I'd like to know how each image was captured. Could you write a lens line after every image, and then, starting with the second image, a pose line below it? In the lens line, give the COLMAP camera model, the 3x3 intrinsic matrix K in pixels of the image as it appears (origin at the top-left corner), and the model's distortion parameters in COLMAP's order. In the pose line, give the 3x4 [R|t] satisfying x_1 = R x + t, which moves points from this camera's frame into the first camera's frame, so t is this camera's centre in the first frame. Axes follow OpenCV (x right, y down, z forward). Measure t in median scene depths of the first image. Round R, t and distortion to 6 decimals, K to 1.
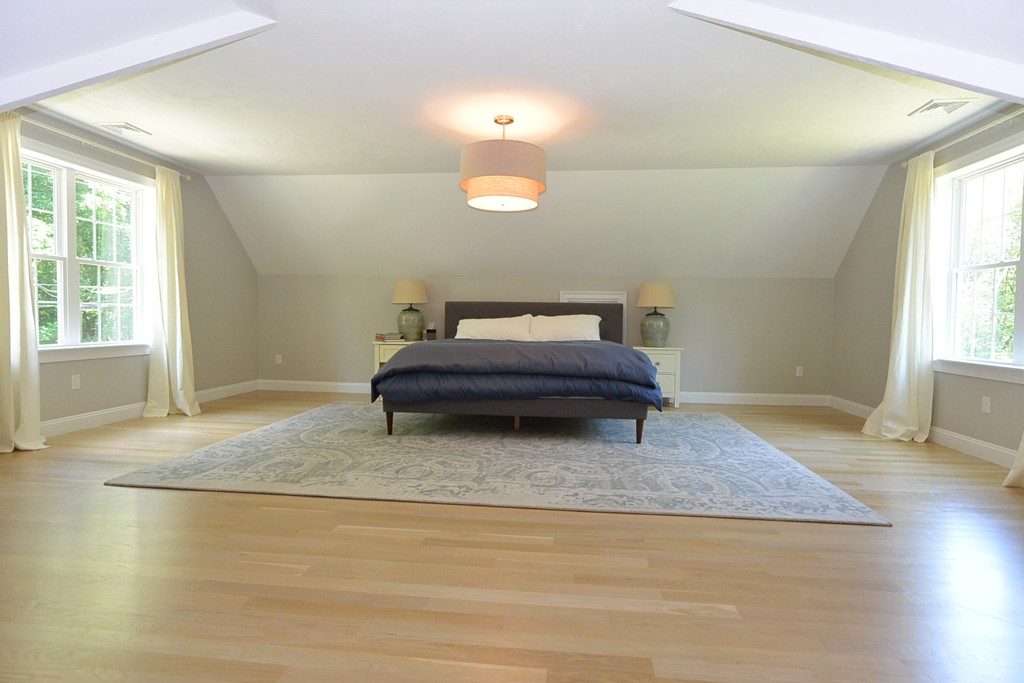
lens RADIAL K [[531.9, 0, 518.0], [0, 531.9, 341.2], [0, 0, 1]] dist [0.000155, -0.002609]
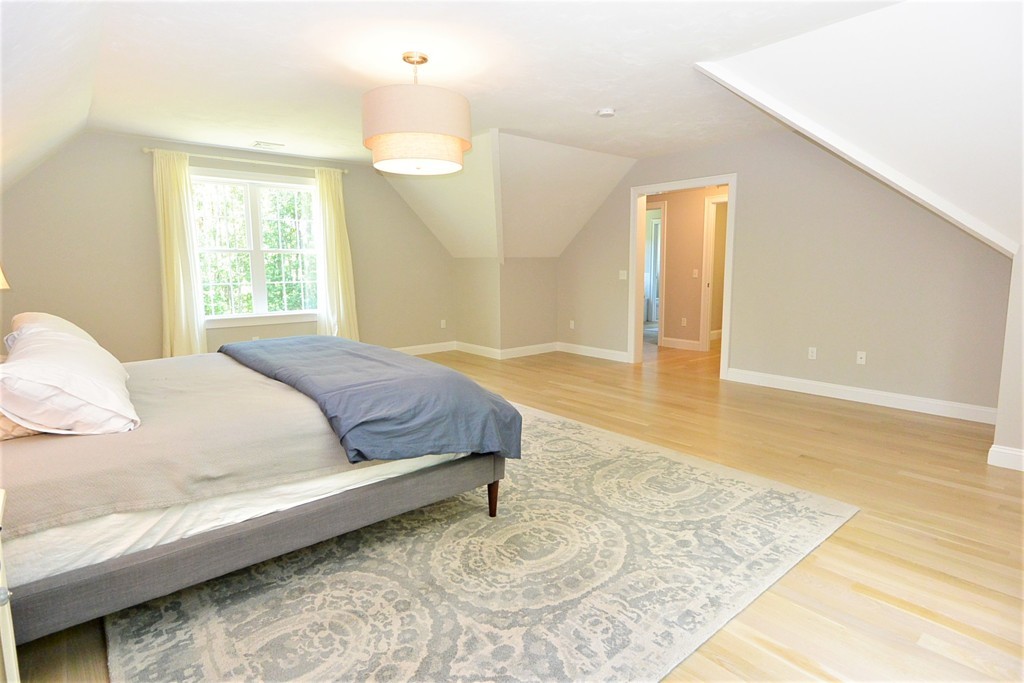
lens RADIAL K [[531.9, 0, 516.6], [0, 531.9, 341.6], [0, 0, 1]] dist [0.000155, -0.002609]
pose [[-0.728648, -0.109995, 0.675998, -0.881573], [0.020720, 0.983027, 0.182287, -0.175234], [-0.684575, 0.146830, -0.714002, 1.883366]]
